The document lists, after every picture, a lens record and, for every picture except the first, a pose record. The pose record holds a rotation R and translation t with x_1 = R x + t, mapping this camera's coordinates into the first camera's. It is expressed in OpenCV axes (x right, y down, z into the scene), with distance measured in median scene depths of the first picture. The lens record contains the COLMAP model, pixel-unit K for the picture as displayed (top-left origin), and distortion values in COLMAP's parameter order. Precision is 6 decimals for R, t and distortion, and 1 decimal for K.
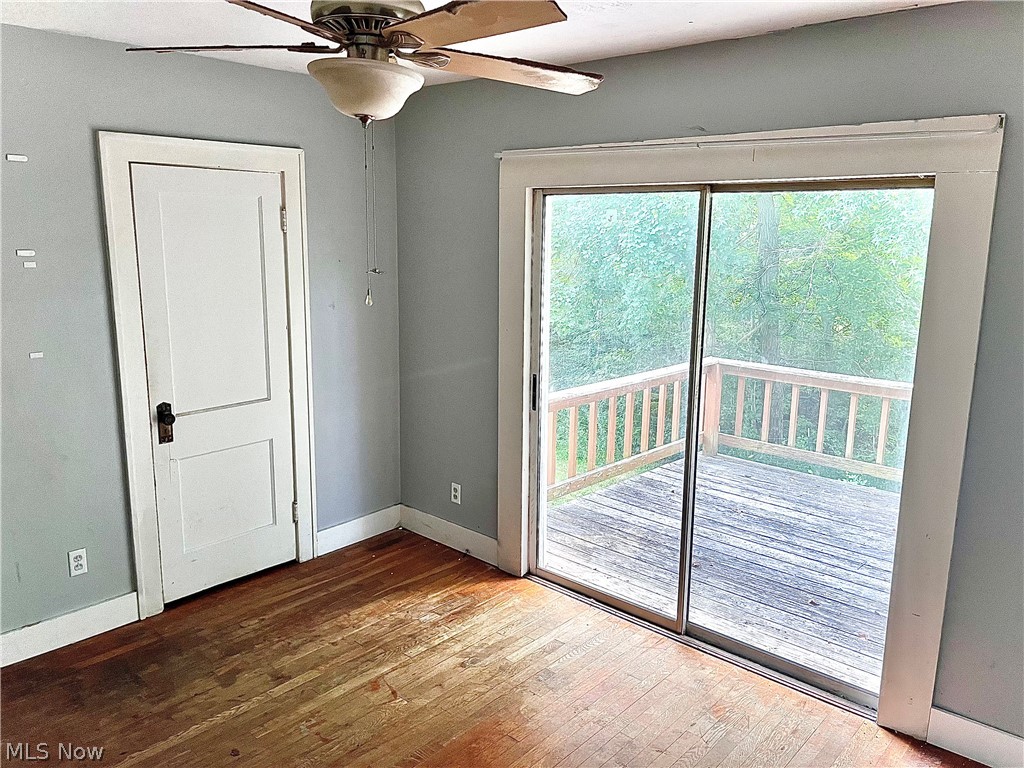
lens RADIAL K [[774.7, 0, 511.7], [0, 774.7, 375.5], [0, 0, 1]] dist [0.048511, -0.060298]
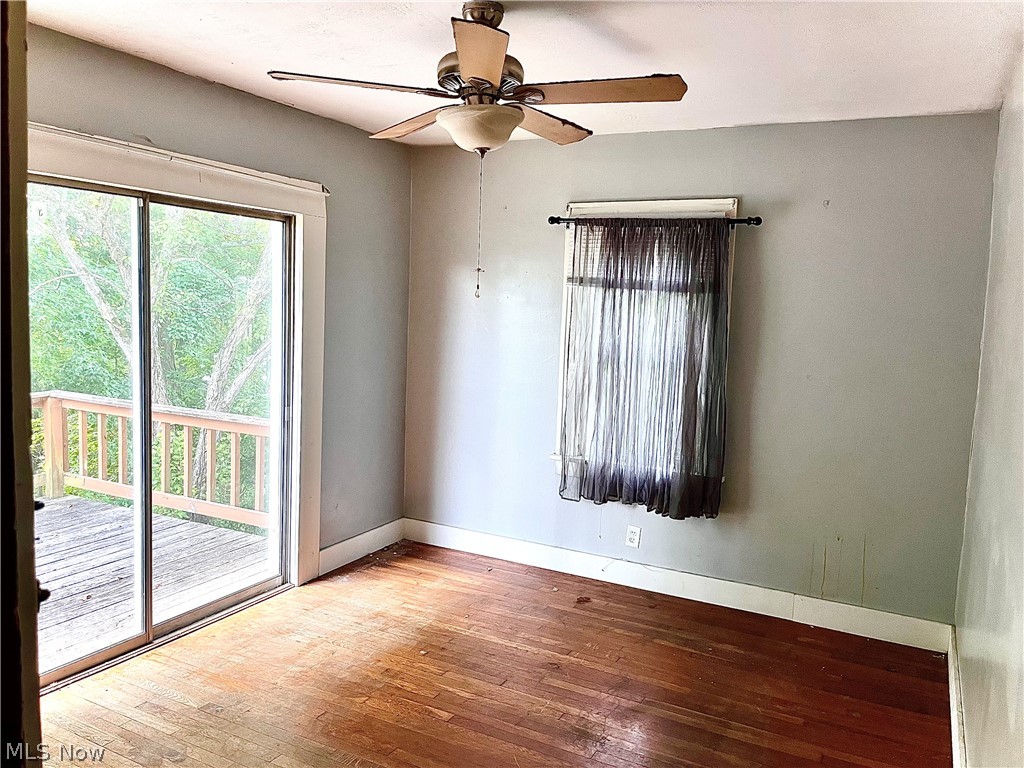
lens RADIAL K [[774.7, 0, 511.2], [0, 774.7, 385.2], [0, 0, 1]] dist [0.048511, -0.060298]
pose [[-0.235032, -0.128940, 0.963397, -0.869786], [0.157227, 0.973065, 0.168592, -0.089204], [-0.959187, 0.191097, -0.208429, 0.760470]]
